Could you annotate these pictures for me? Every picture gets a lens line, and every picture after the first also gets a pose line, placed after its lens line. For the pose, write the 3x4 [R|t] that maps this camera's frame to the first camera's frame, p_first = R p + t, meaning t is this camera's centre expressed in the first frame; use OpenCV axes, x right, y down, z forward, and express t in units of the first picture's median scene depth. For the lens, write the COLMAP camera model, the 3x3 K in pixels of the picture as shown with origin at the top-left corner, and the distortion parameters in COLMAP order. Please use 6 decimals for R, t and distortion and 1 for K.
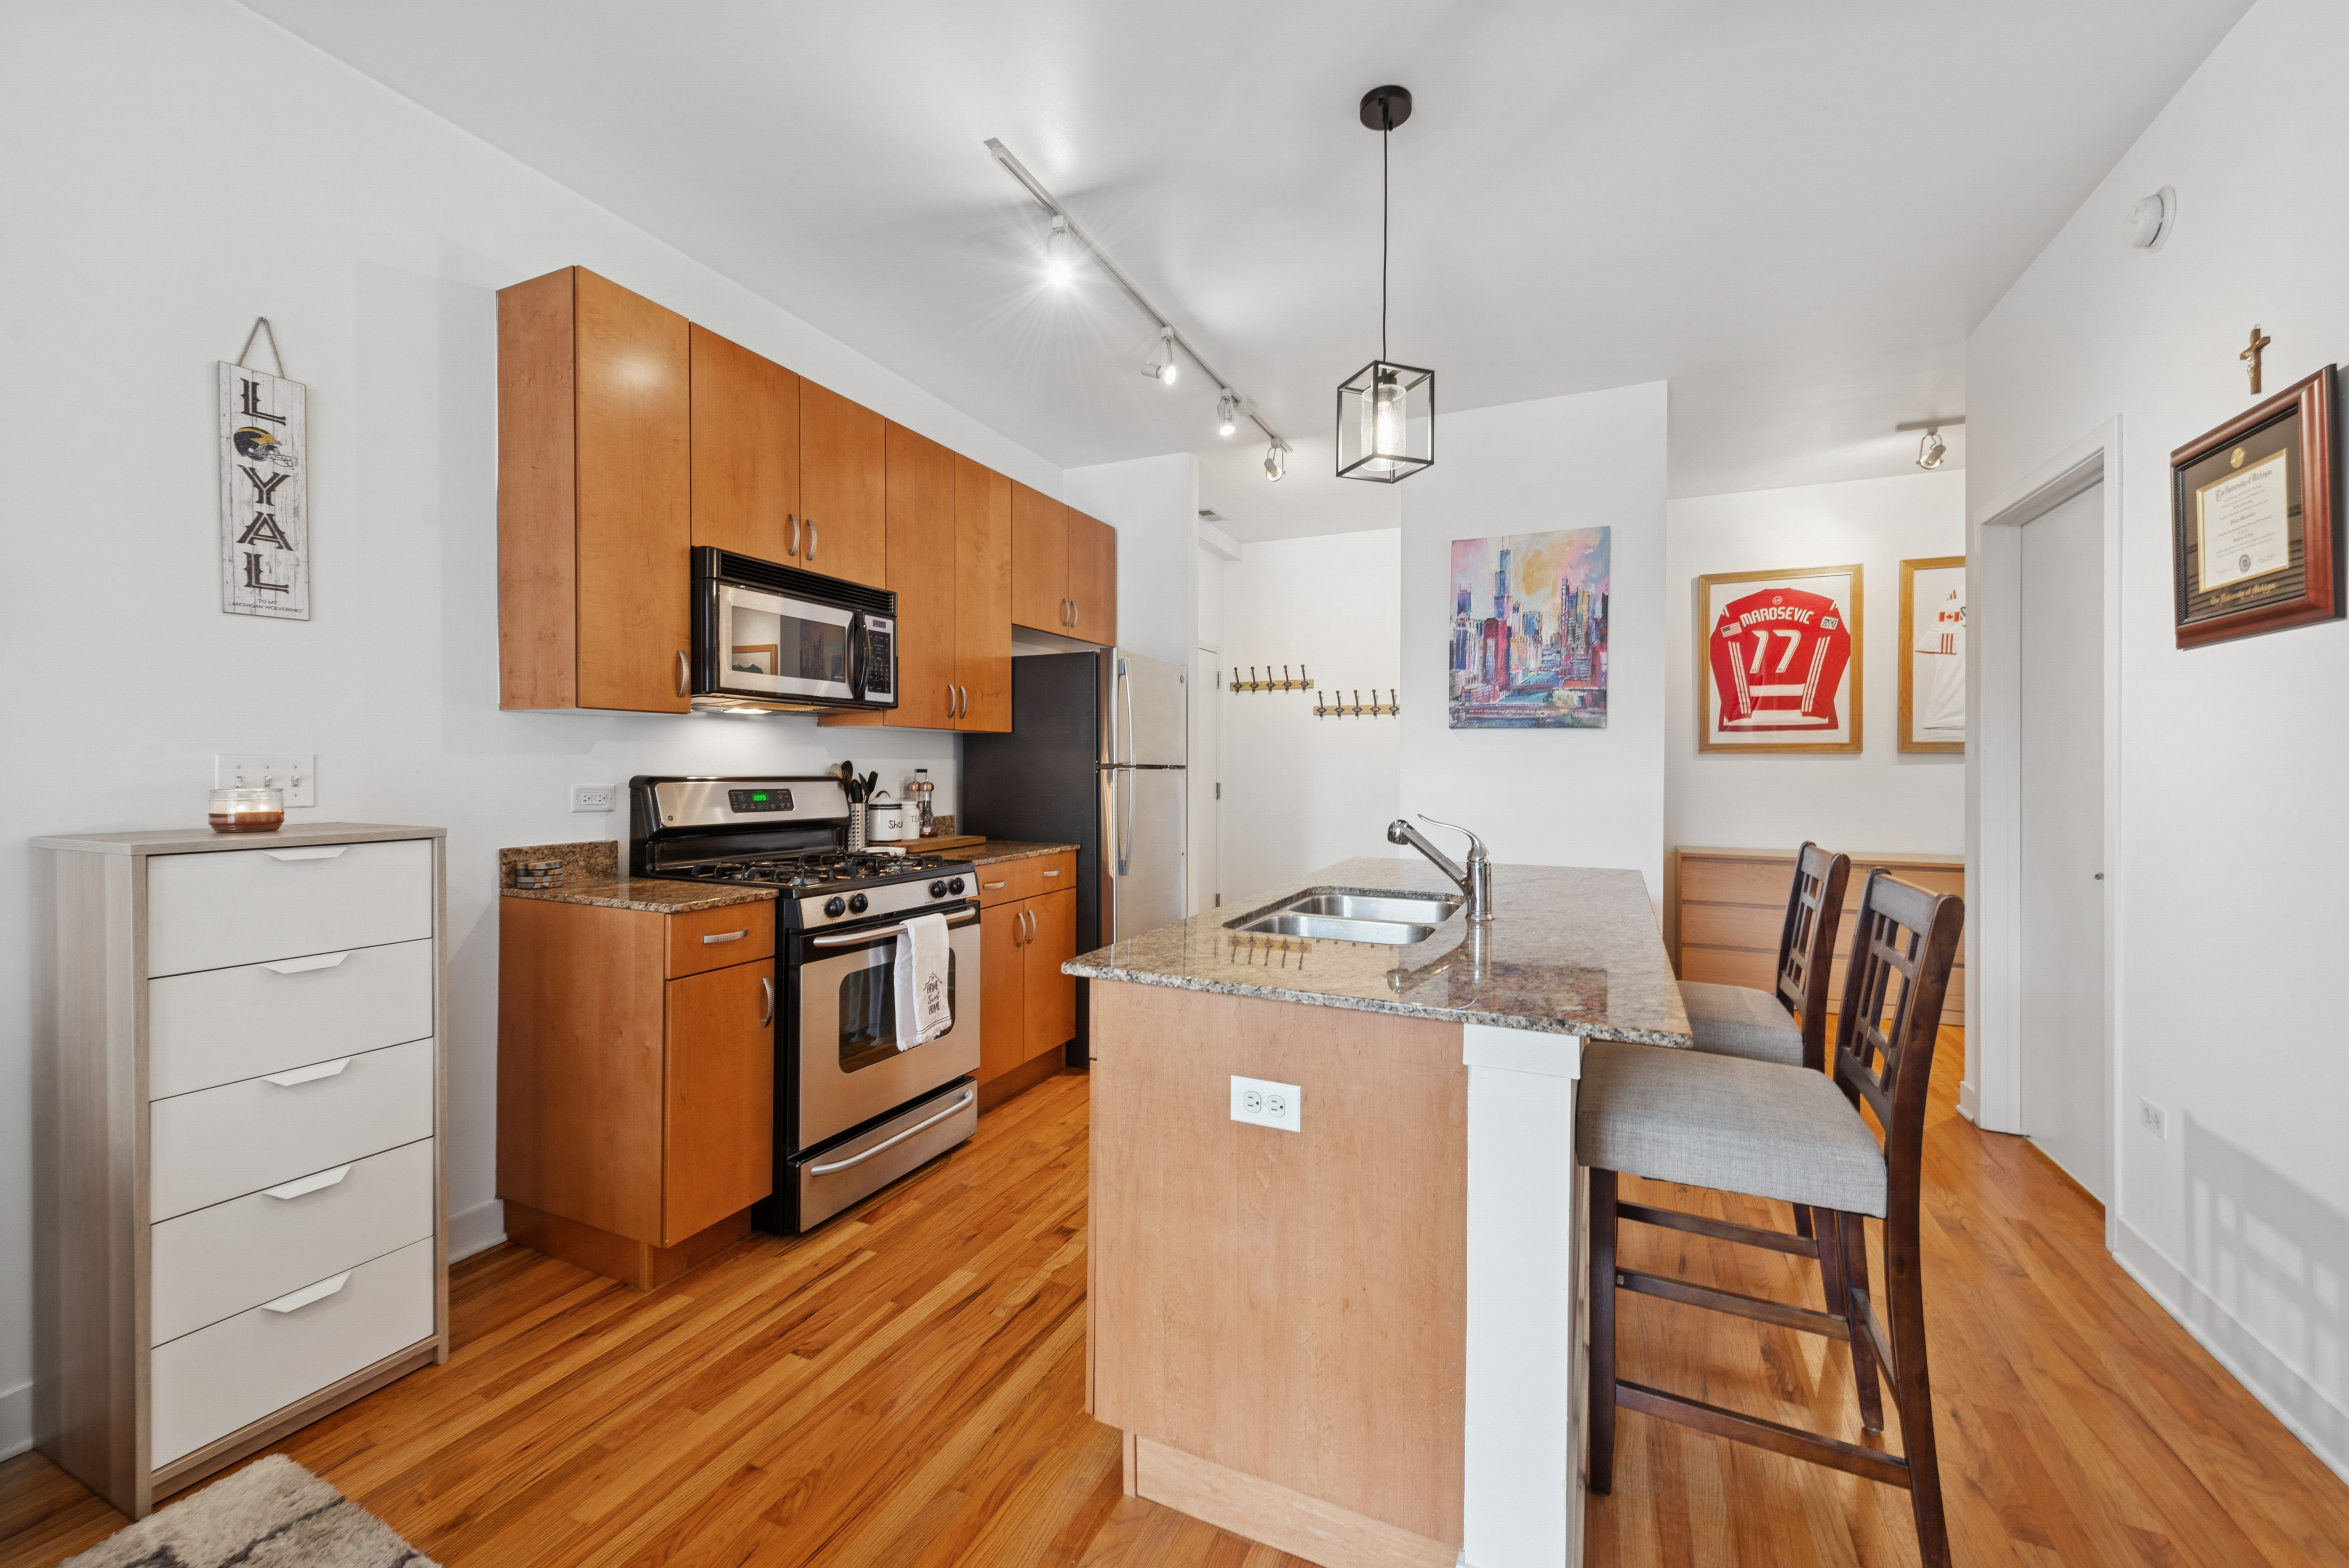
lens RADIAL K [[946.6, 0, 1165.0], [0, 946.6, 763.4], [0, 0, 1]] dist [0.012994, -0.000727]
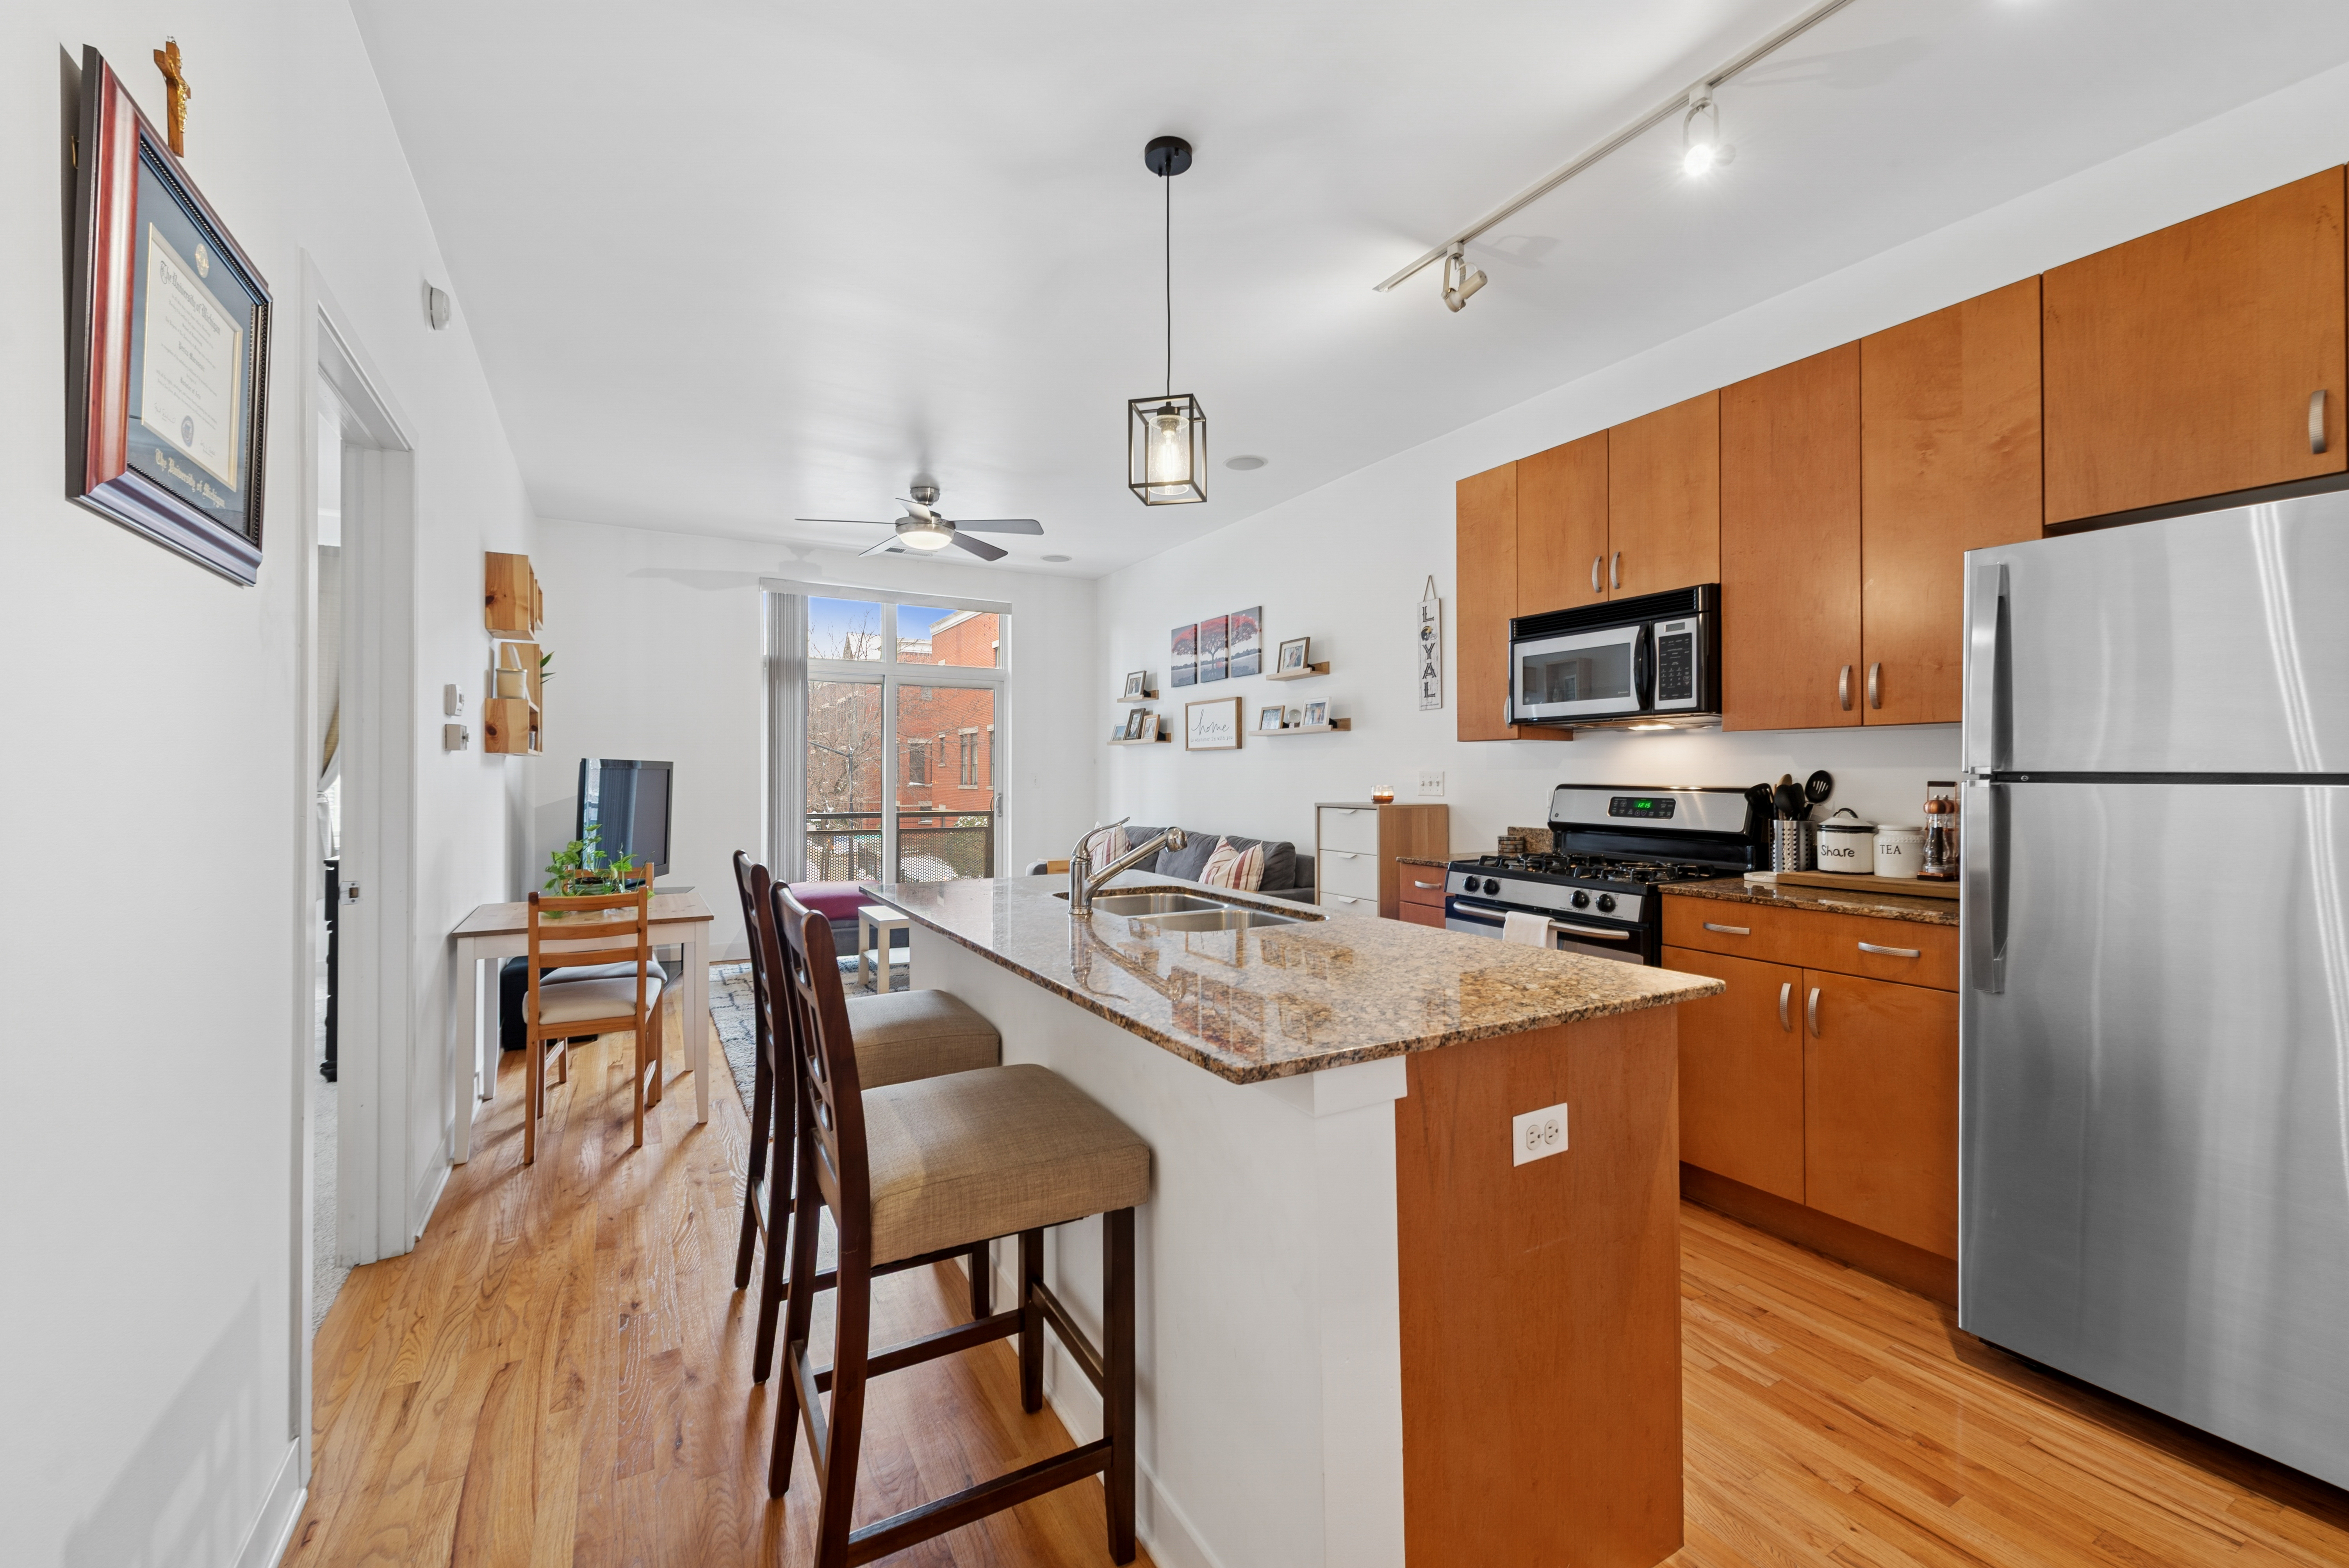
lens RADIAL K [[954.1, 0, 1170.1], [0, 954.1, 771.4], [0, 0, 1]] dist [0.018557, -0.000066]
pose [[-0.575682, -0.007678, -0.817638, 1.049184], [-0.000105, 0.999957, -0.009316, 0.009467], [0.817674, -0.005277, -0.575658, 1.535977]]
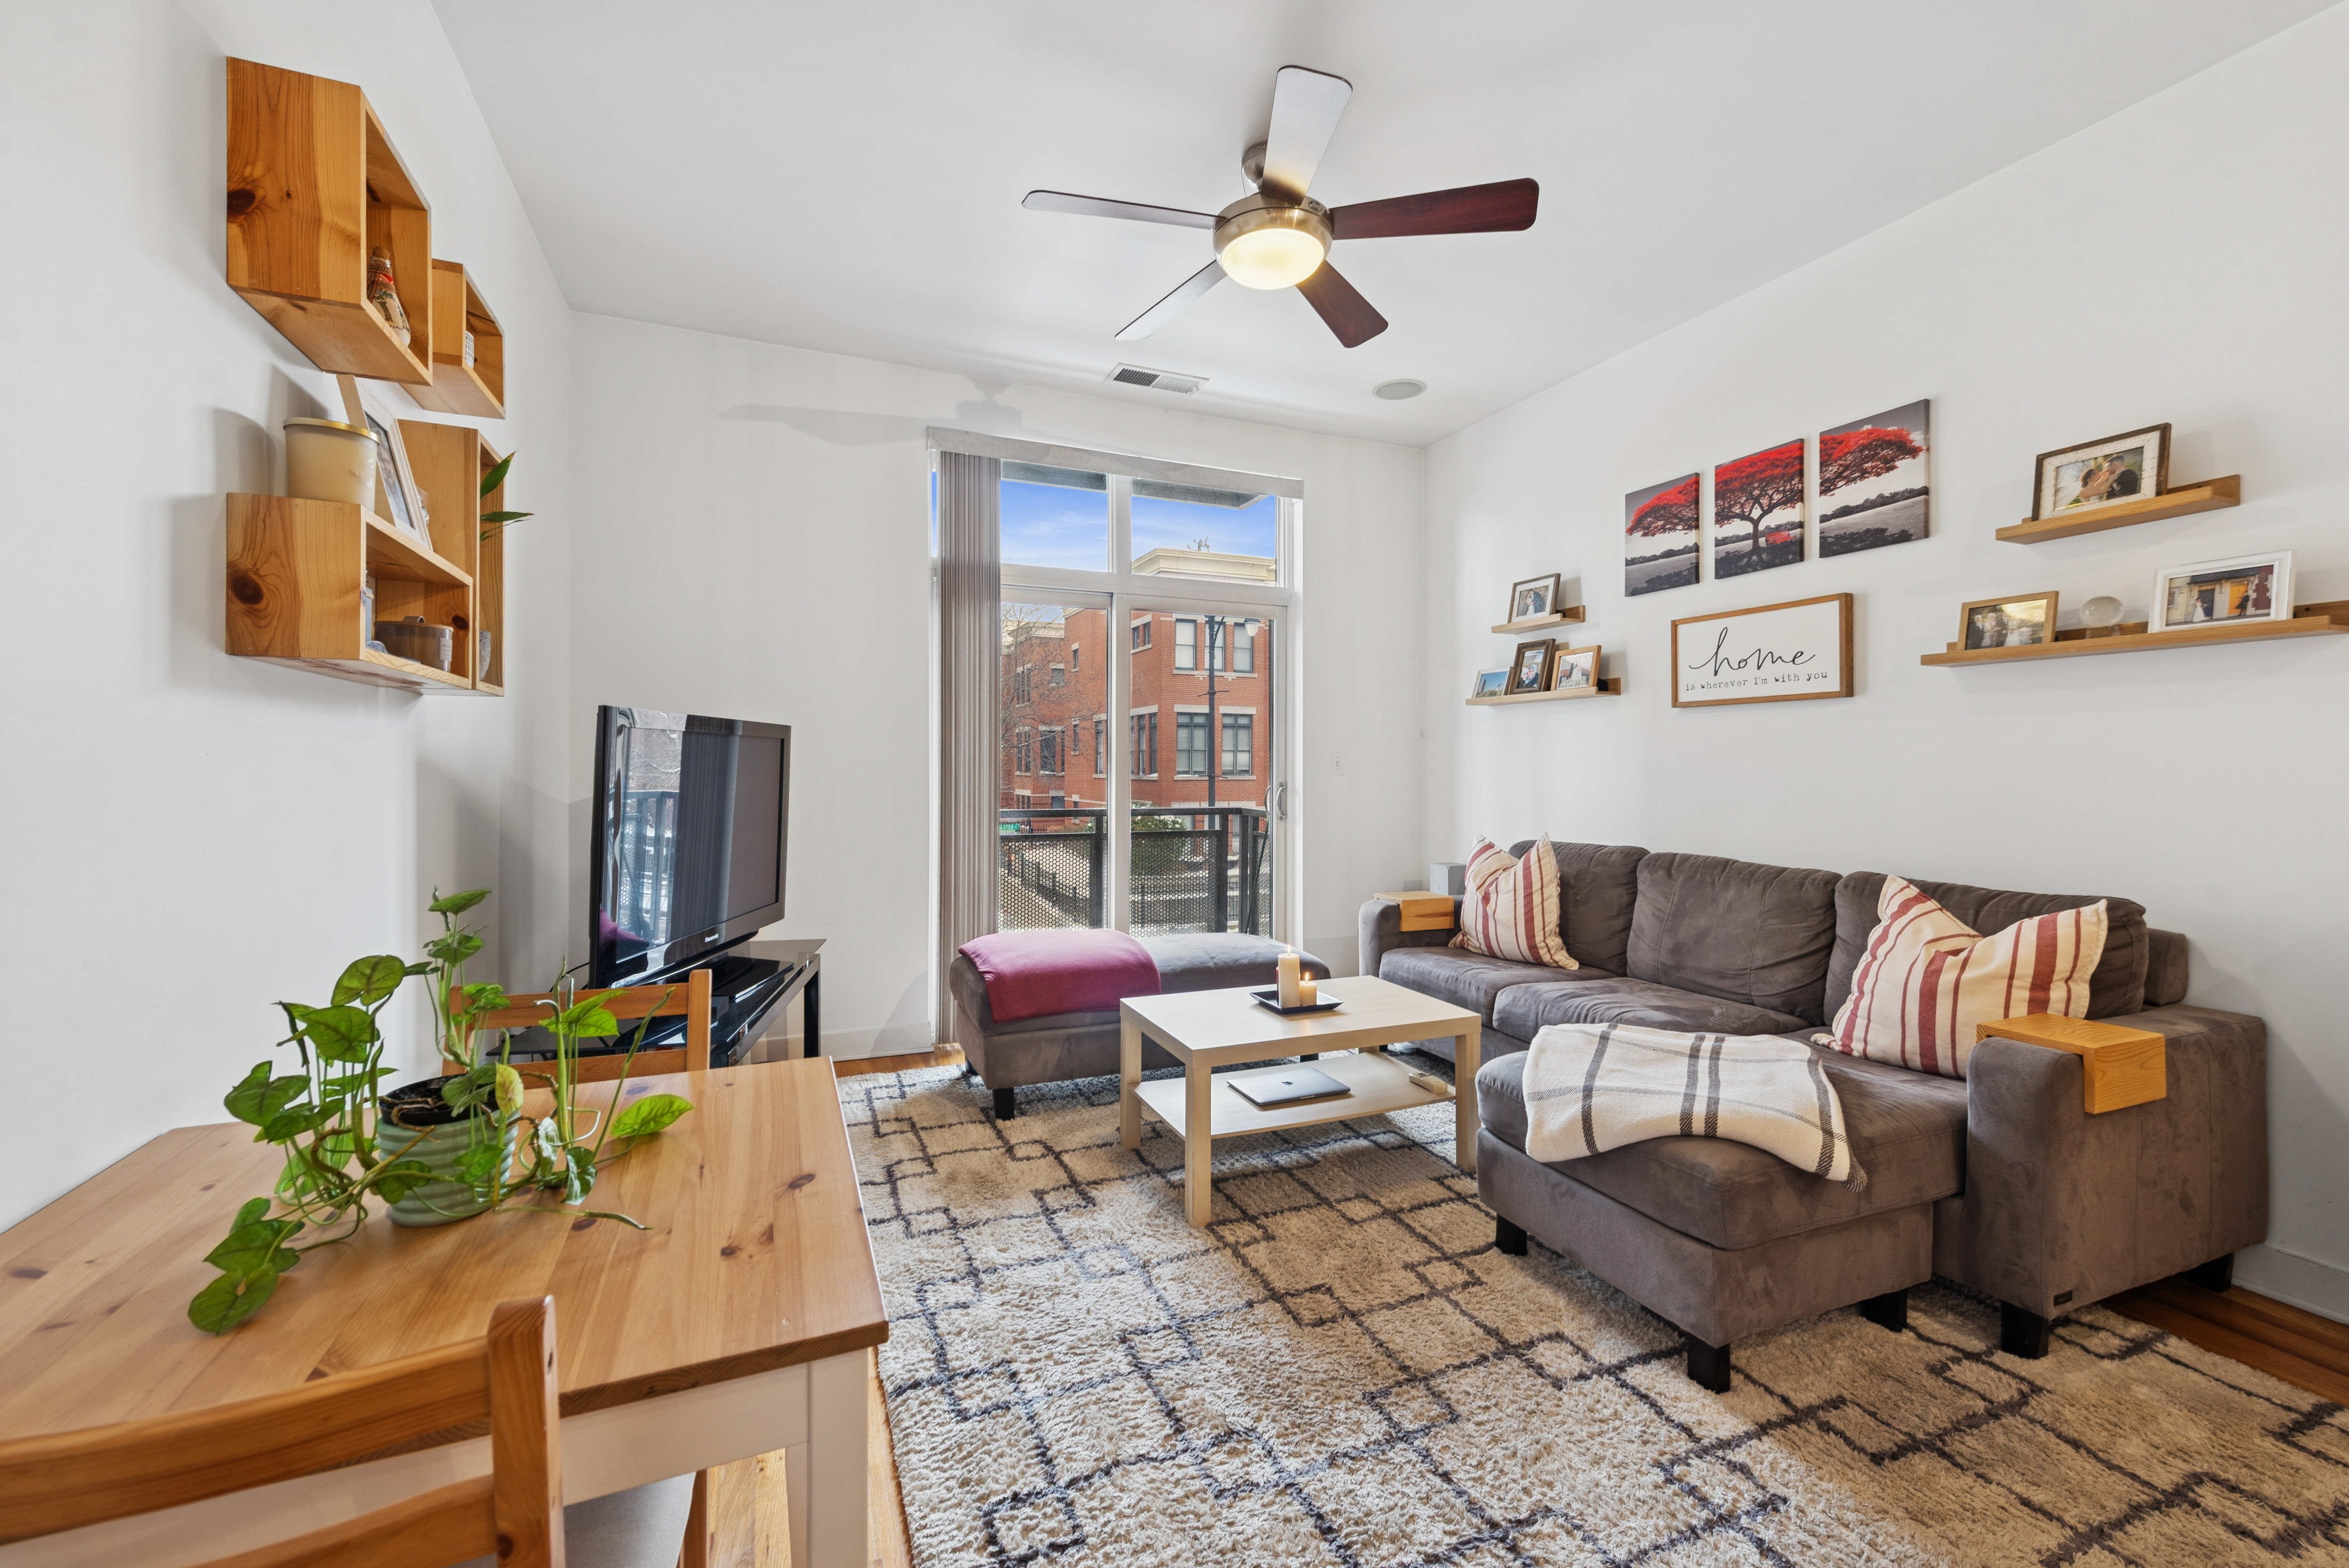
lens RADIAL K [[946.6, 0, 1165.0], [0, 946.6, 763.4], [0, 0, 1]] dist [0.012994, -0.000727]
pose [[-0.671457, -0.007274, -0.741008, 0.442356], [-0.002806, 0.999970, -0.007273, 0.026461], [0.741039, -0.002804, -0.671457, 0.435847]]
